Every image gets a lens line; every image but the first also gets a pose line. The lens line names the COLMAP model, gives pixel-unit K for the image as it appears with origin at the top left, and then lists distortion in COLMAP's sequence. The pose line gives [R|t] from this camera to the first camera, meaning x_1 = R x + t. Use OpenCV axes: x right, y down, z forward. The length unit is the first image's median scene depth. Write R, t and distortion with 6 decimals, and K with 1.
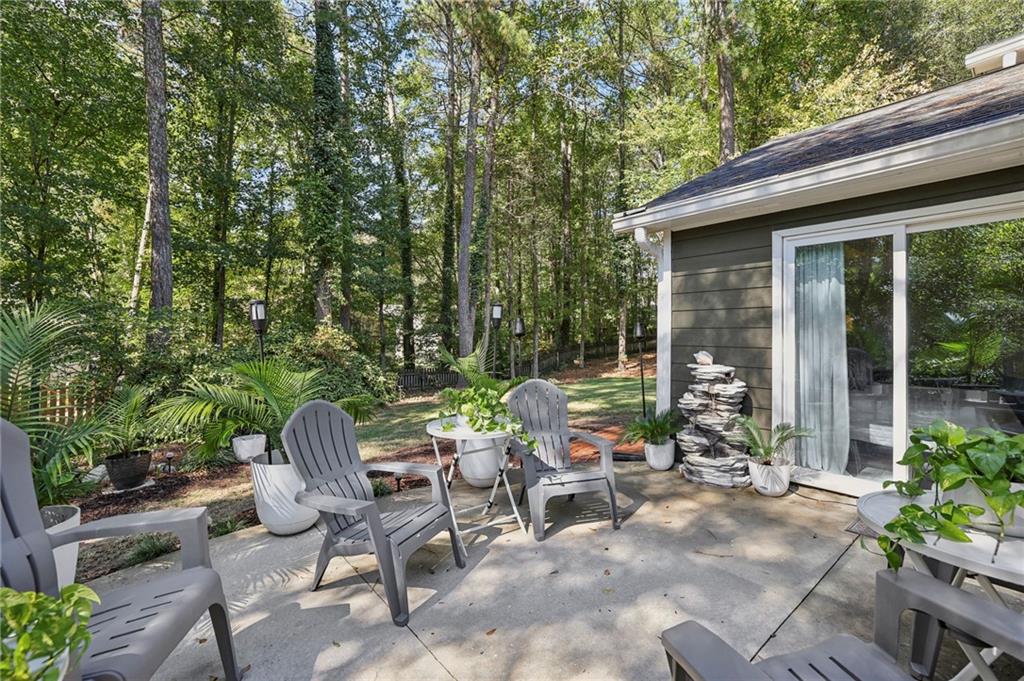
lens RADIAL K [[432.7, 0, 512.0], [0, 432.7, 340.5], [0, 0, 1]] dist [-0.001170, -0.000193]
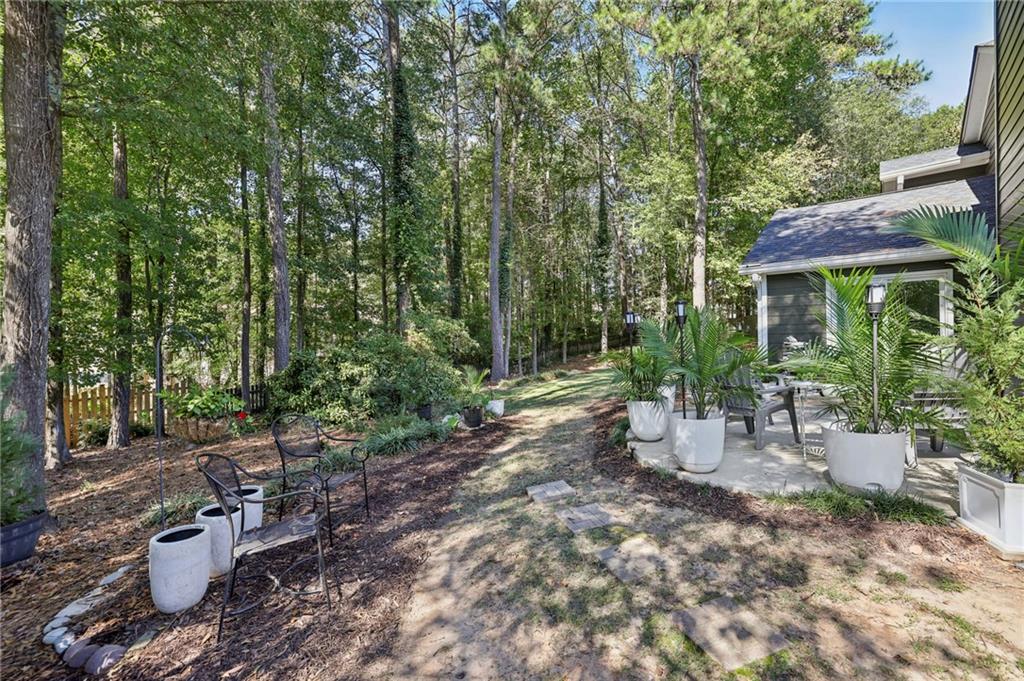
lens RADIAL K [[427.8, 0, 512.0], [0, 427.8, 340.5], [0, 0, 1]] dist [-0.000440, 0.000007]
pose [[0.985912, -0.019963, 0.166069, -0.282707], [0.021474, 0.999743, -0.007303, 0.008098], [-0.165880, 0.010767, 0.986087, -0.183582]]
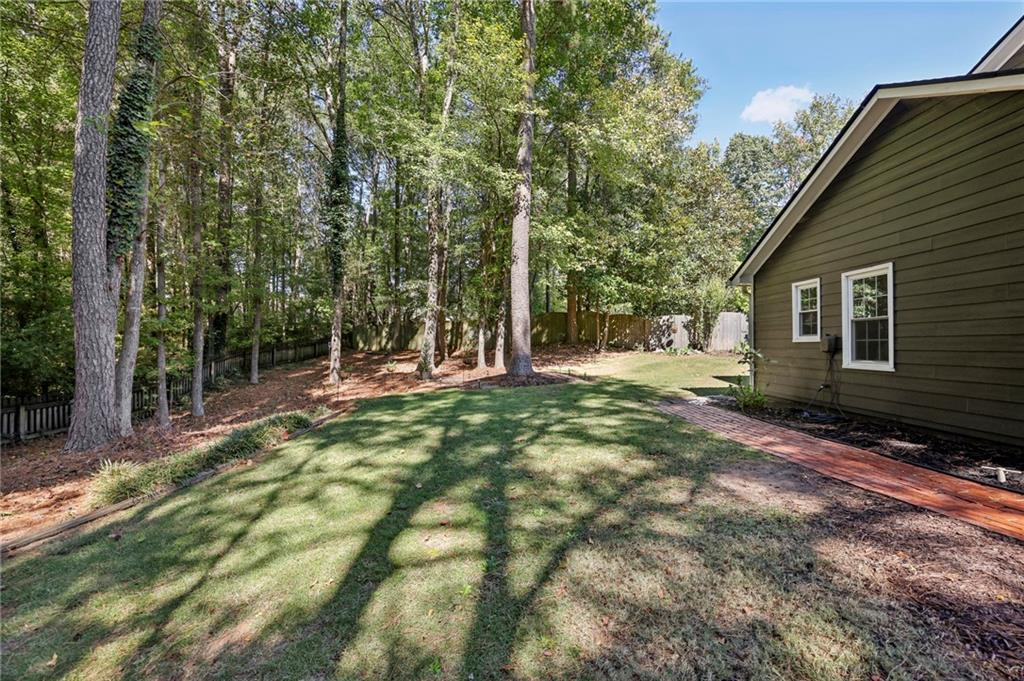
lens RADIAL K [[441.7, 0, 512.0], [0, 441.7, 340.5], [0, 0, 1]] dist [-0.009170, -0.000059]
pose [[0.637331, 0.003190, 0.770584, -0.191927], [0.005957, 0.999941, -0.009066, 0.008014], [-0.770567, 0.010369, 0.637274, 0.427555]]
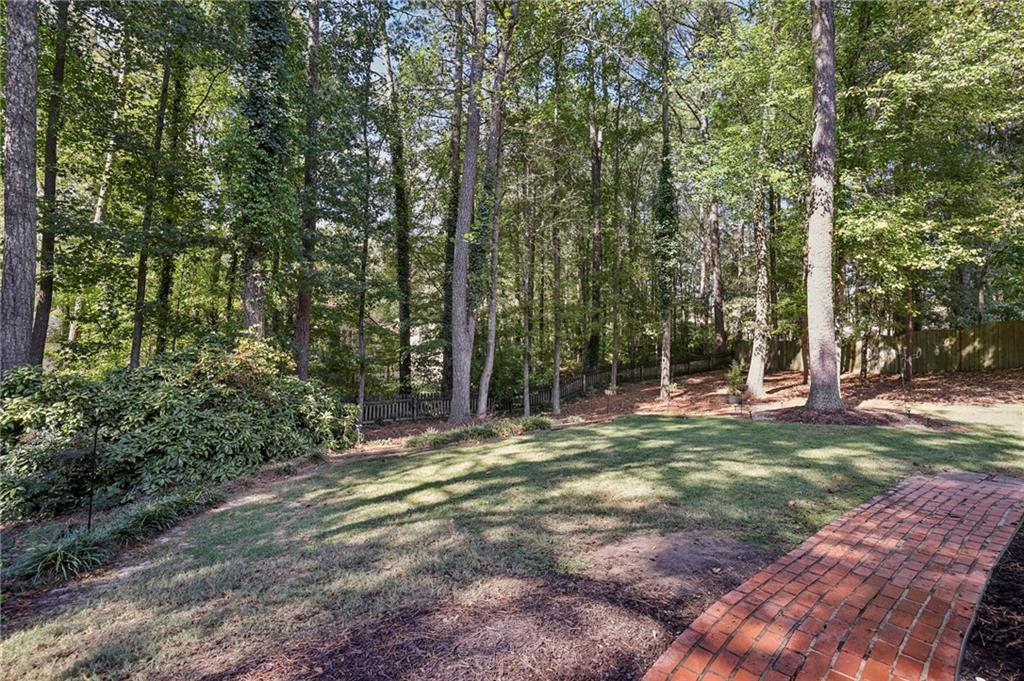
lens RADIAL K [[441.7, 0, 512.0], [0, 441.7, 340.5], [0, 0, 1]] dist [-0.009170, -0.000059]
pose [[0.998026, 0.010239, -0.061955, 0.031986], [-0.012601, 0.999203, -0.037867, -0.007770], [0.061518, 0.038573, 0.997360, 0.247784]]
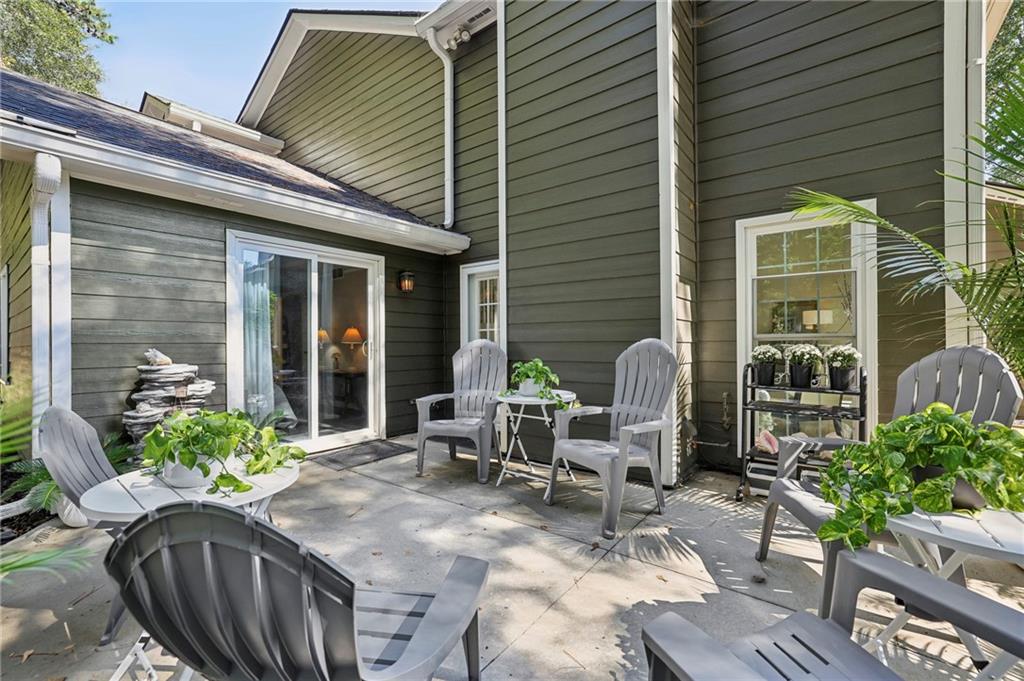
lens RADIAL K [[441.7, 0, 512.0], [0, 441.7, 340.5], [0, 0, 1]] dist [-0.009170, -0.000059]
pose [[-0.217548, 0.003946, 0.976042, -0.119386], [0.018975, 0.999820, 0.000187, 0.005286], [-0.975865, 0.018562, -0.217583, 0.124809]]
